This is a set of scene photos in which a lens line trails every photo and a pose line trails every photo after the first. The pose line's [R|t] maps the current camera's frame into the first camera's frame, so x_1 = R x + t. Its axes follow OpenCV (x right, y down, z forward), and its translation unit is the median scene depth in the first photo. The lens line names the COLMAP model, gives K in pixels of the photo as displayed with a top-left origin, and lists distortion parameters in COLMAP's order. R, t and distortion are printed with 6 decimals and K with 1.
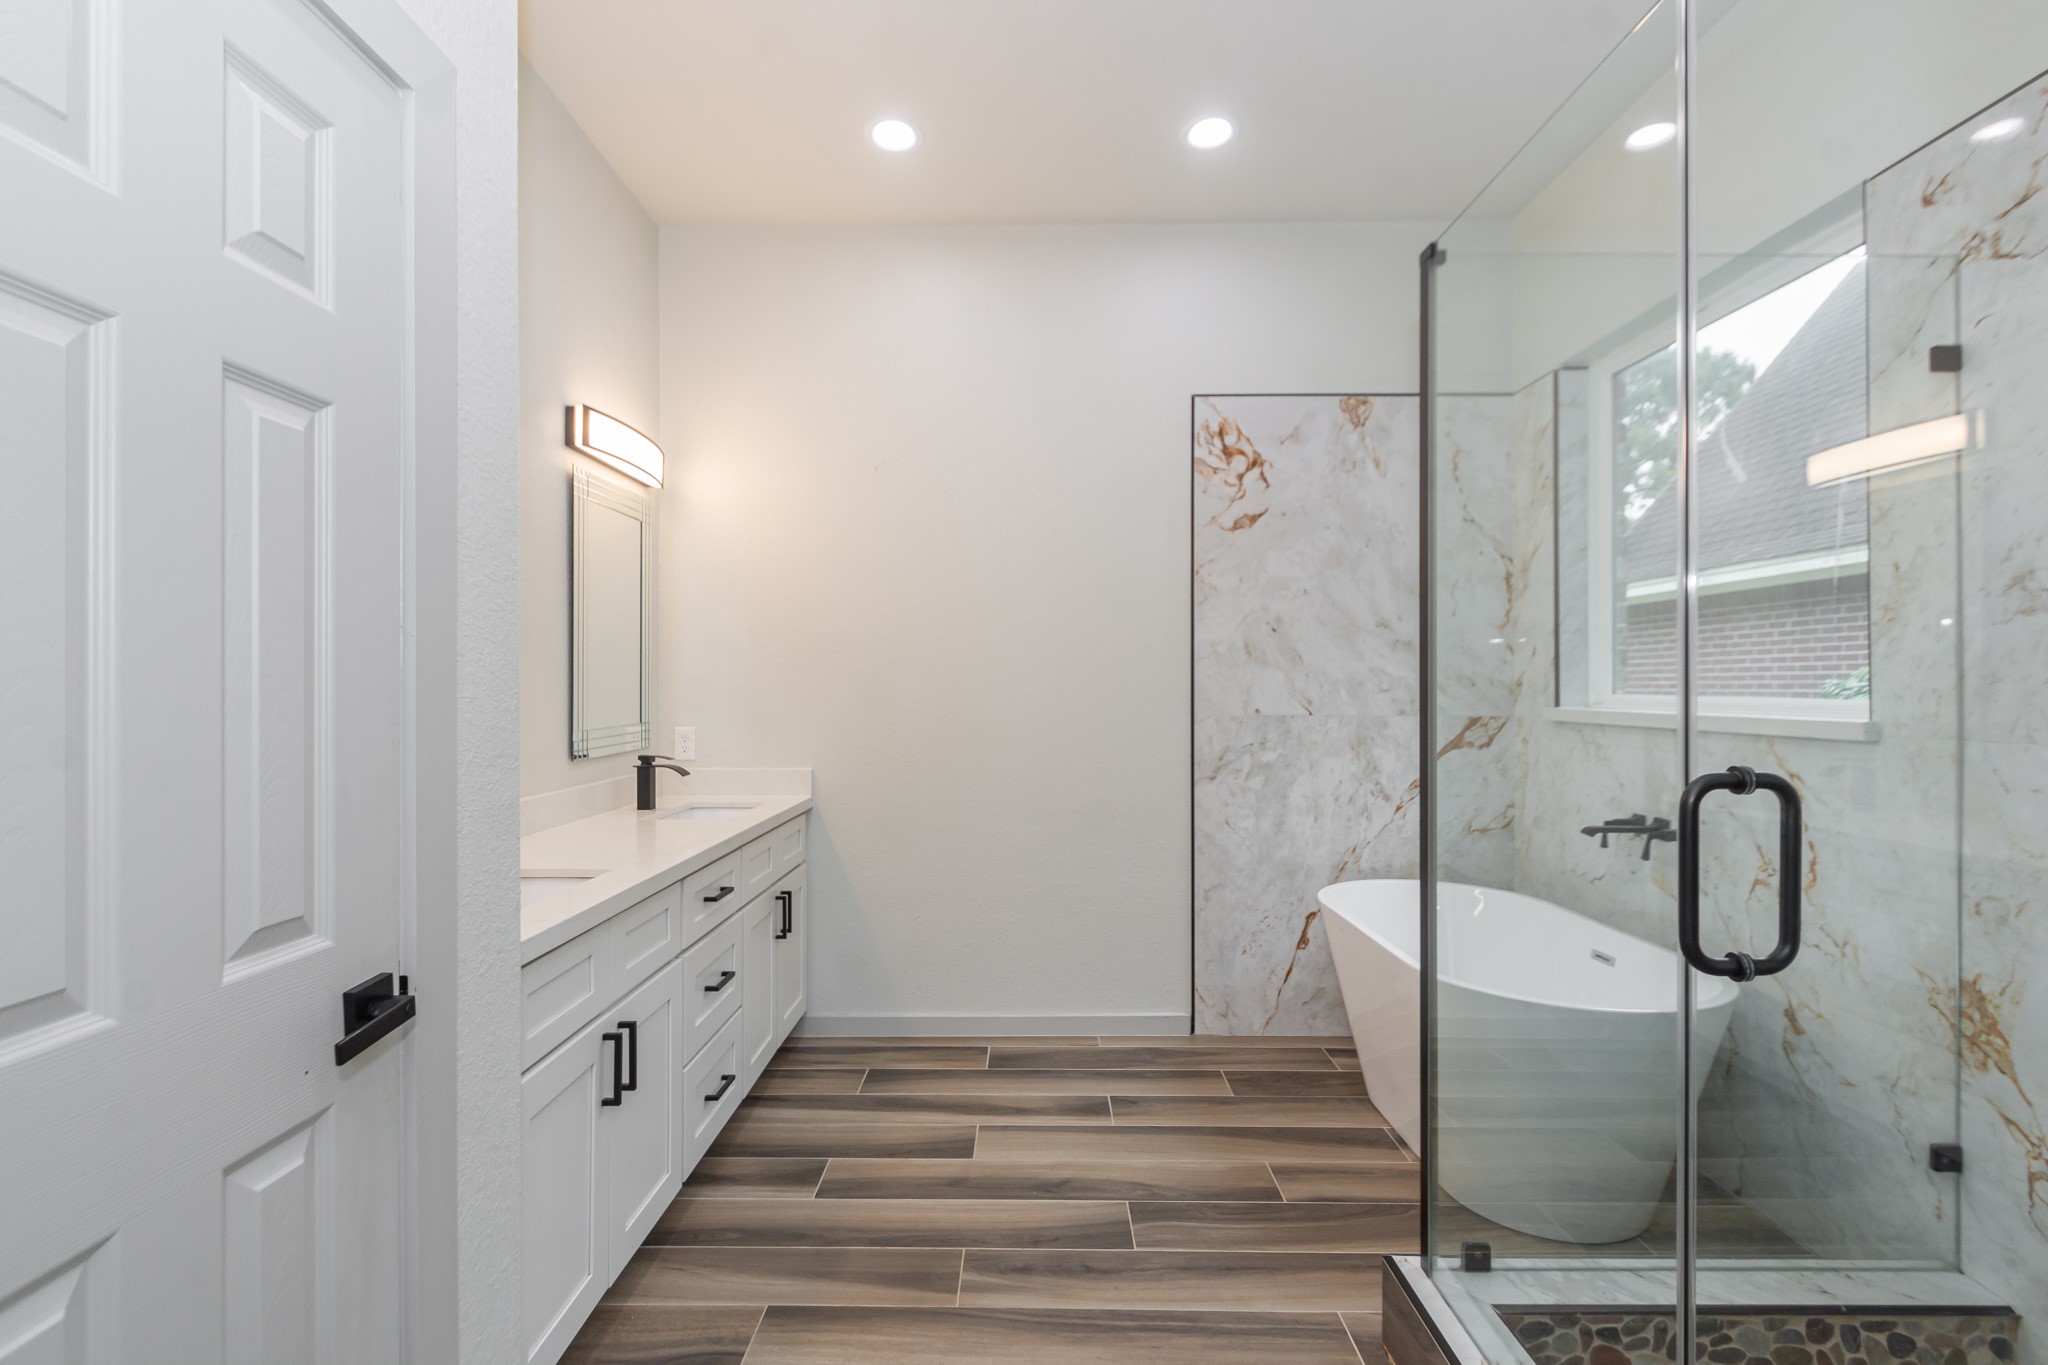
lens RADIAL K [[914.0, 0, 1025.1], [0, 914.0, 691.2], [0, 0, 1]] dist [-0.001243, -0.000219]
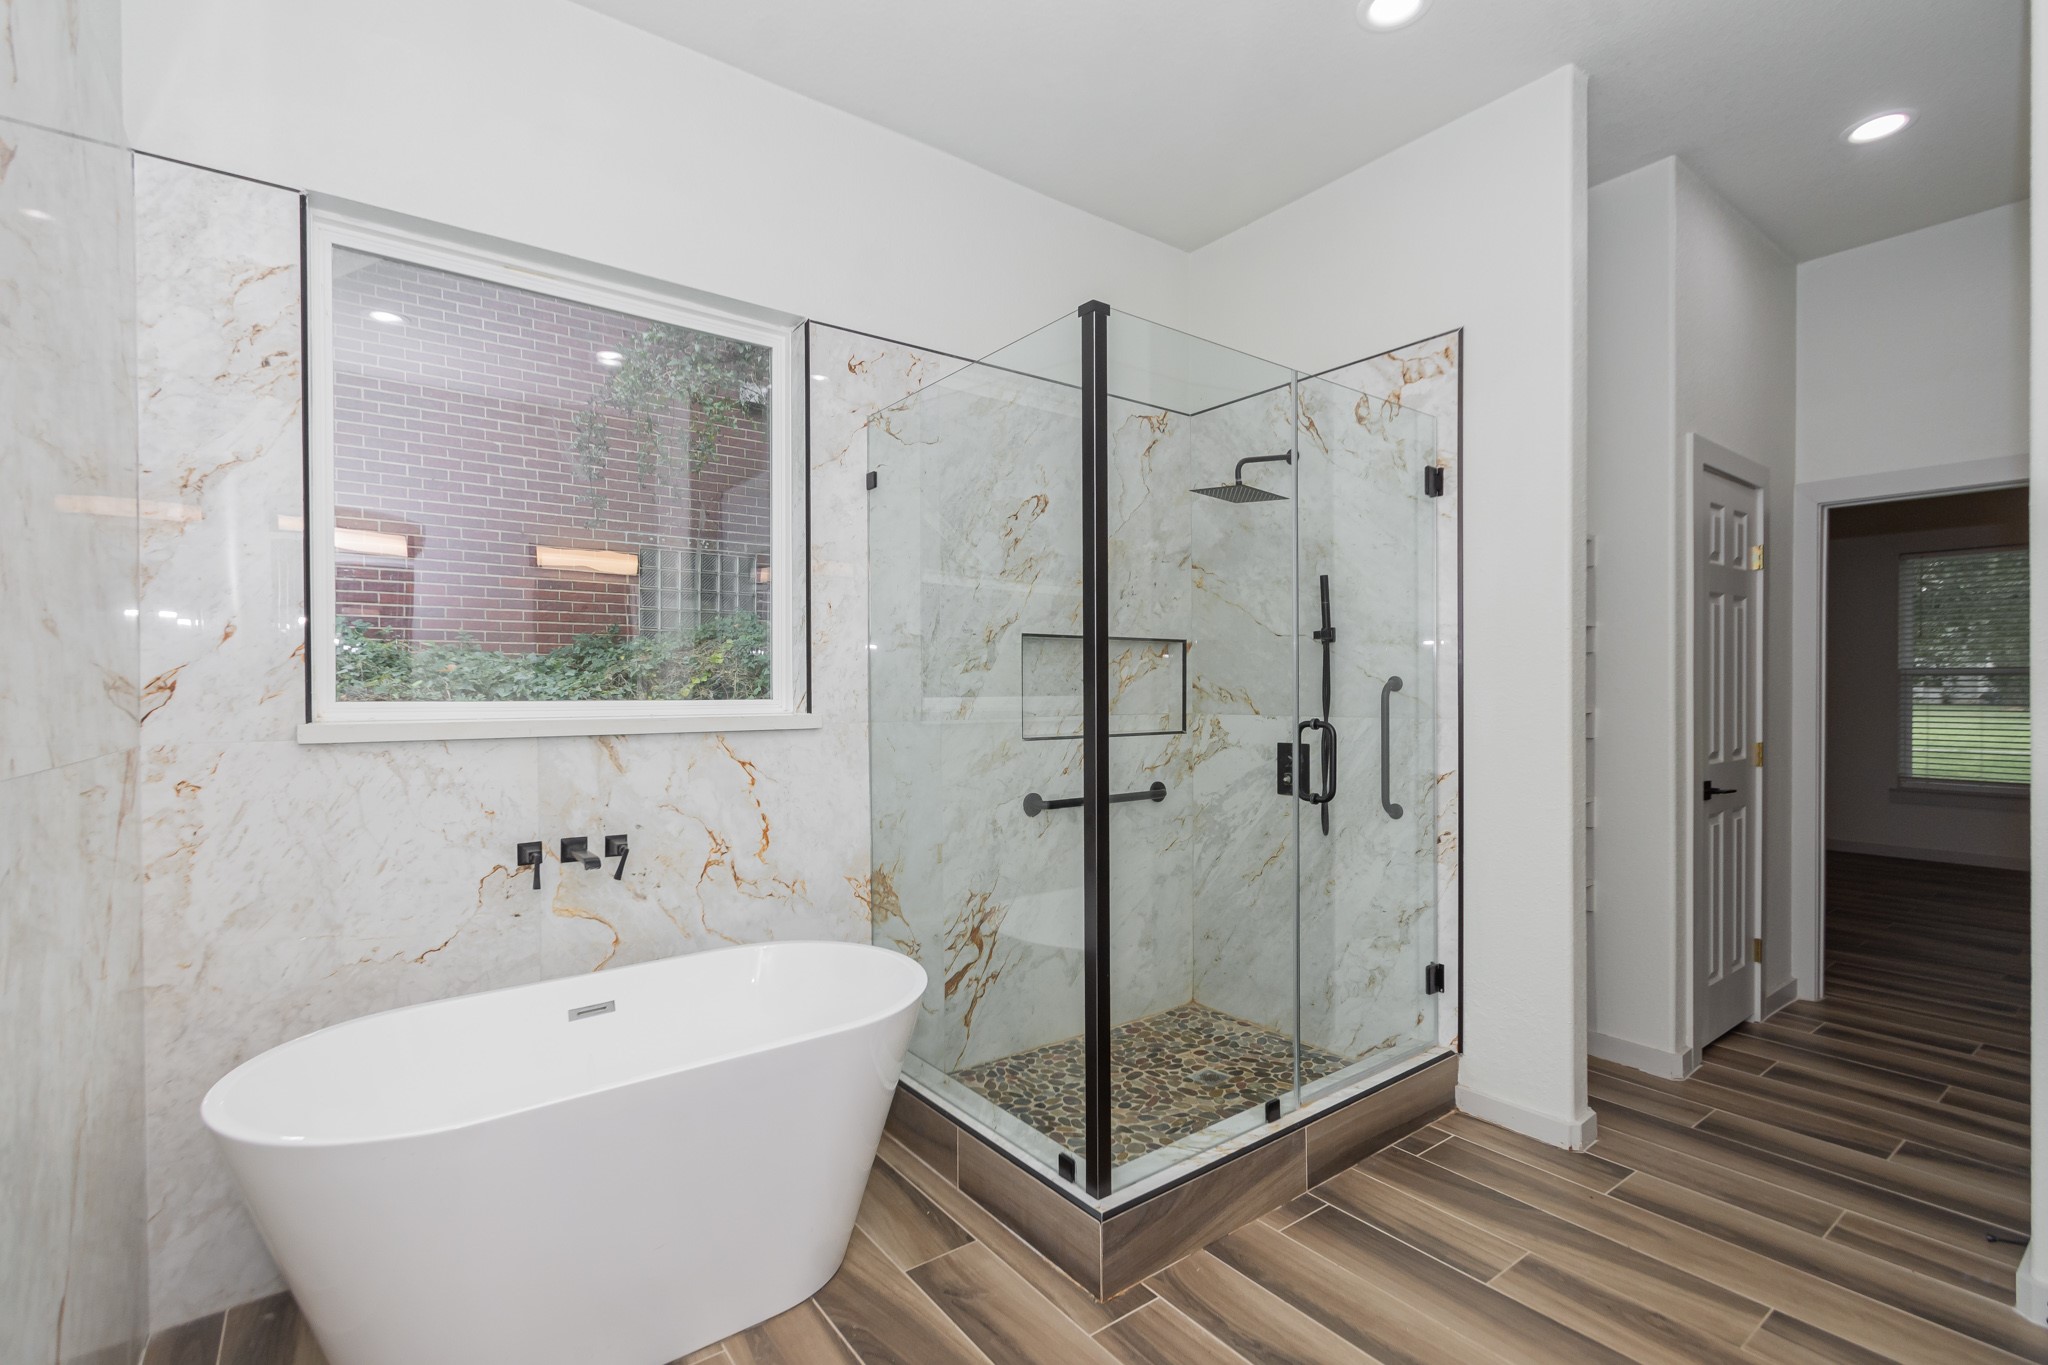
lens RADIAL K [[914.0, 0, 1025.1], [0, 914.0, 691.2], [0, 0, 1]] dist [-0.001243, -0.000219]
pose [[-0.608148, -0.002038, 0.793821, -0.407565], [0.003809, 0.999978, 0.005485, -0.008396], [-0.793815, 0.006360, -0.608126, 1.758329]]
